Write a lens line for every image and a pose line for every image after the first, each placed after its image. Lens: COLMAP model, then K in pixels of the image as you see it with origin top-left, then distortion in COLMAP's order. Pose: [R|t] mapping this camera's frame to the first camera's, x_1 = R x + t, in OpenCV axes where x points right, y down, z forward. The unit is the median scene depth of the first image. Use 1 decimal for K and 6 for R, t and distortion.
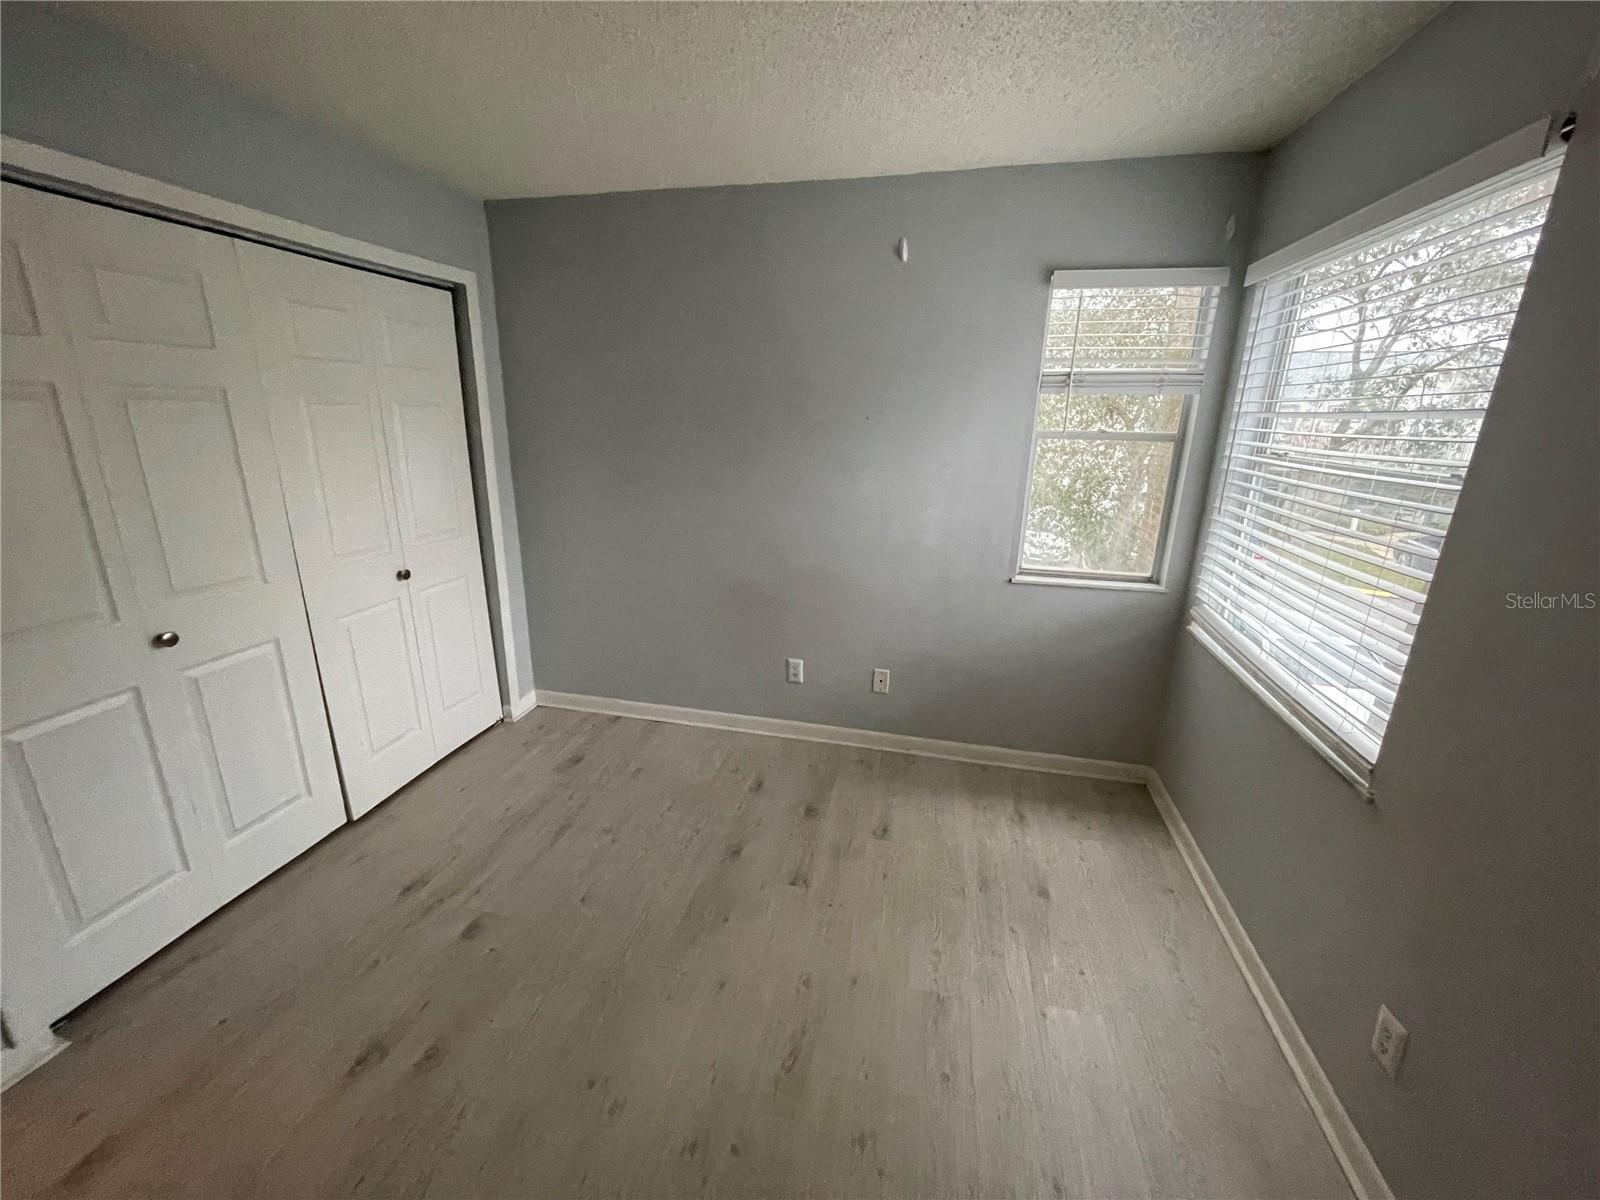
lens RADIAL K [[641.7, 0, 792.9], [0, 641.7, 600.5], [0, 0, 1]] dist [-0.000555, -0.000161]
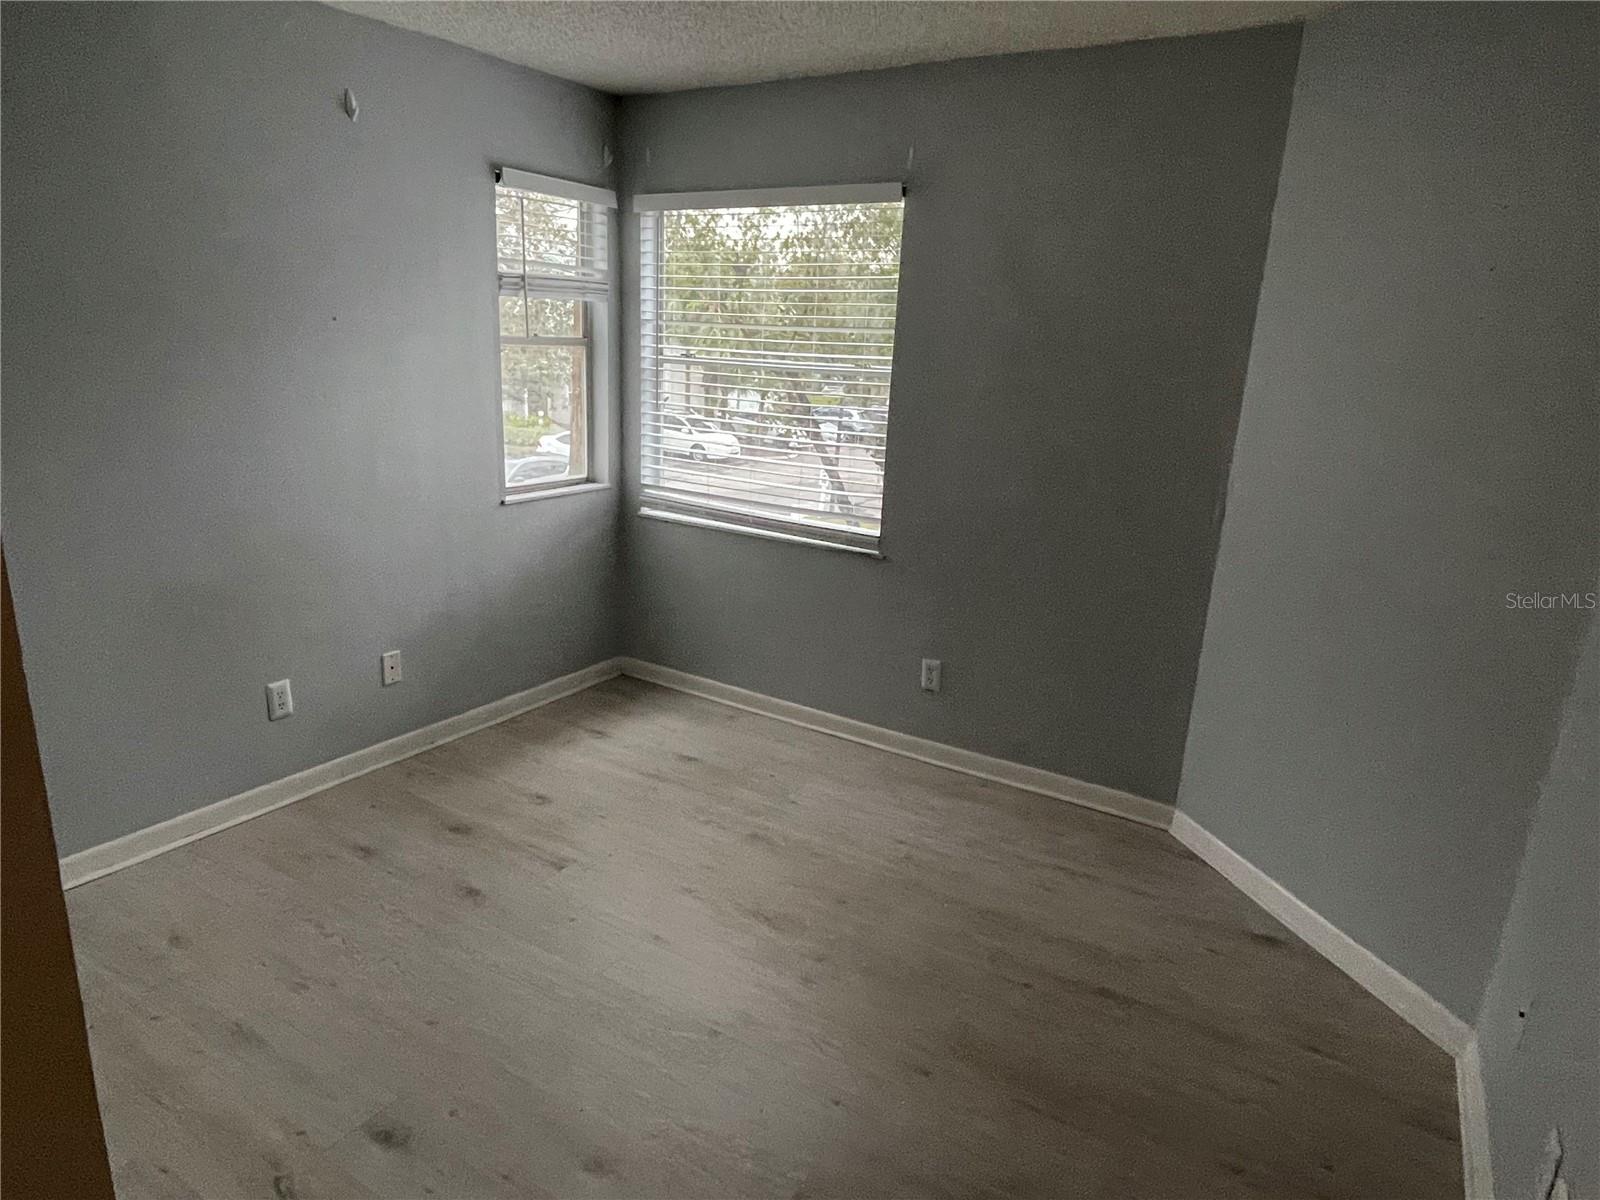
lens RADIAL K [[953.4, 0, 800.0], [0, 953.4, 600.0], [0, 0, 1]] dist [0.001821, -0.001056]
pose [[0.331088, -0.257712, 0.907725, -0.803487], [0.229658, 0.955062, 0.187385, -0.058312], [-0.915226, 0.146425, 0.375395, 0.143936]]
